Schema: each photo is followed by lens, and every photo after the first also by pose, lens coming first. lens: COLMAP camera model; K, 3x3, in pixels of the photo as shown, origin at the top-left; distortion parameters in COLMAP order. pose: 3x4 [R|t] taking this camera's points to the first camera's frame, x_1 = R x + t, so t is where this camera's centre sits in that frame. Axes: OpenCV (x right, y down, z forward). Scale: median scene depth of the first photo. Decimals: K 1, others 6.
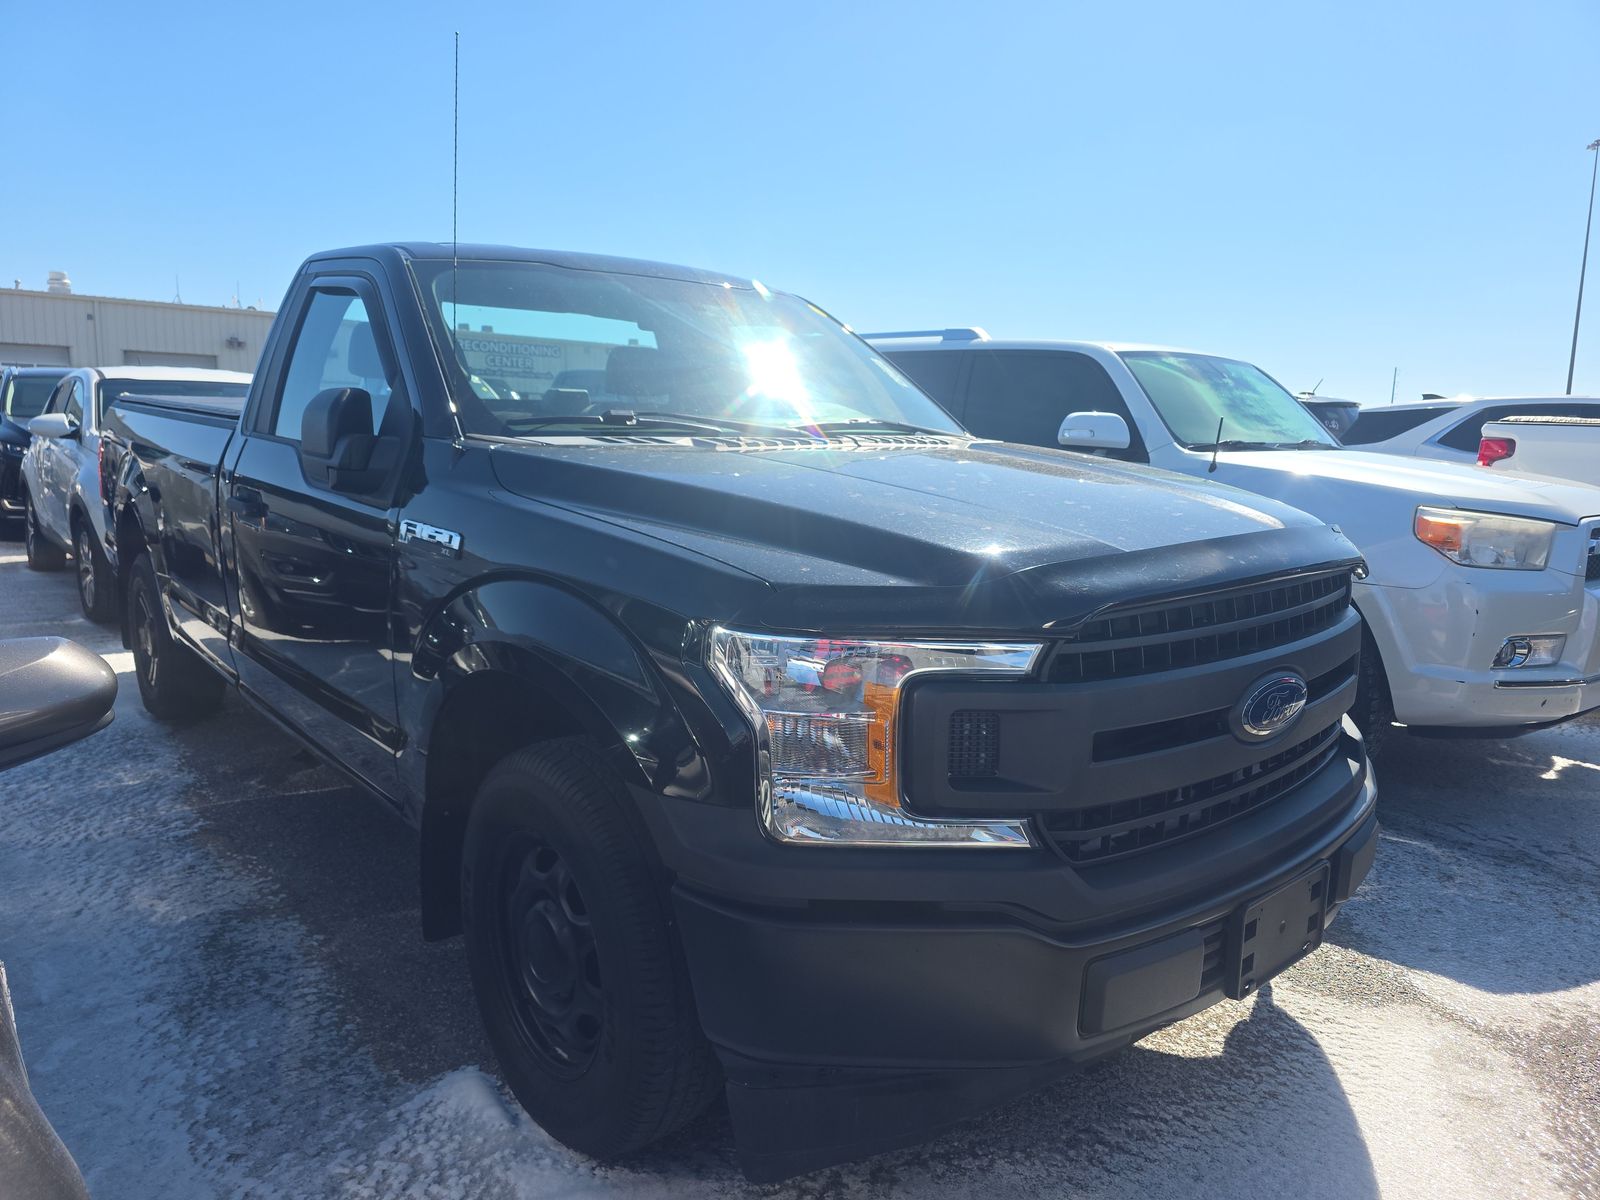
lens RADIAL K [[1080.4, 0, 800.0], [0, 1080.4, 600.0], [0, 0, 1]] dist [0.051423, -0.048513]
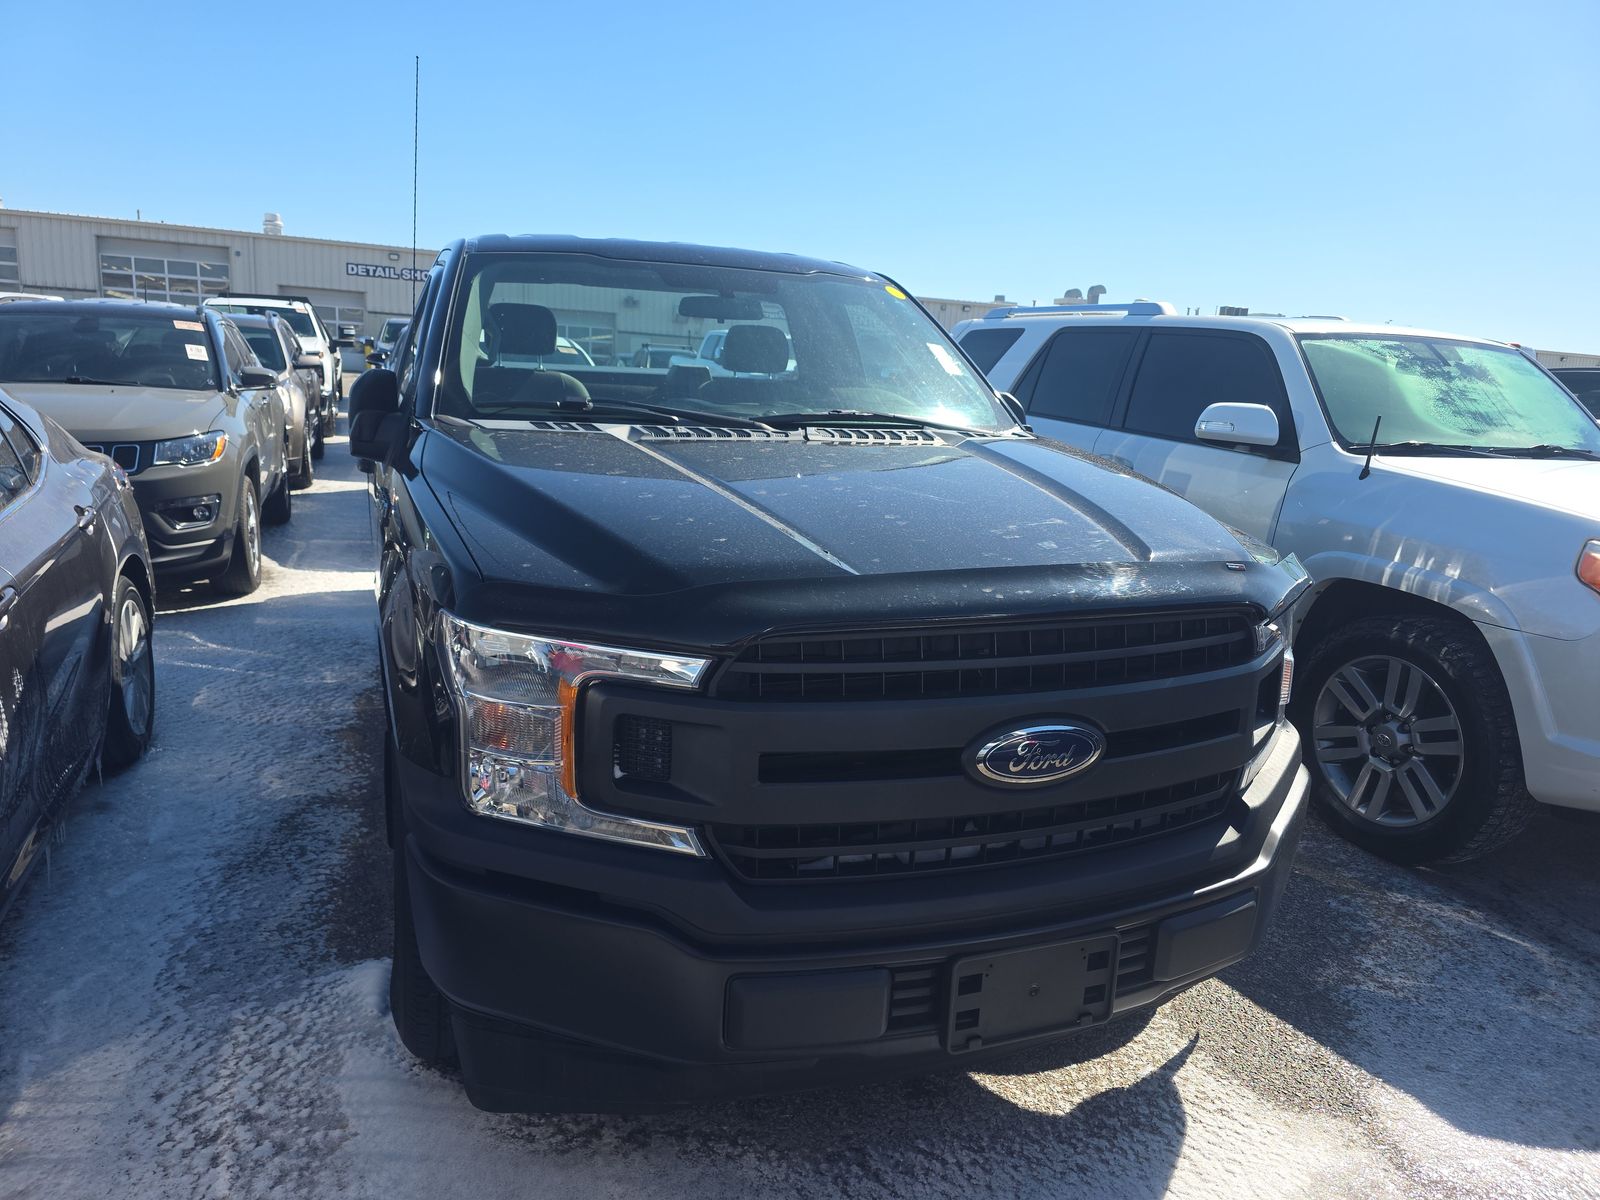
lens RADIAL K [[1080.4, 0, 800.0], [0, 1080.4, 600.0], [0, 0, 1]] dist [0.051423, -0.048513]
pose [[0.936433, 0.097930, -0.336902, 0.478899], [-0.084248, 0.994924, 0.055033, -0.058719], [0.340581, -0.023151, 0.939930, 0.060397]]
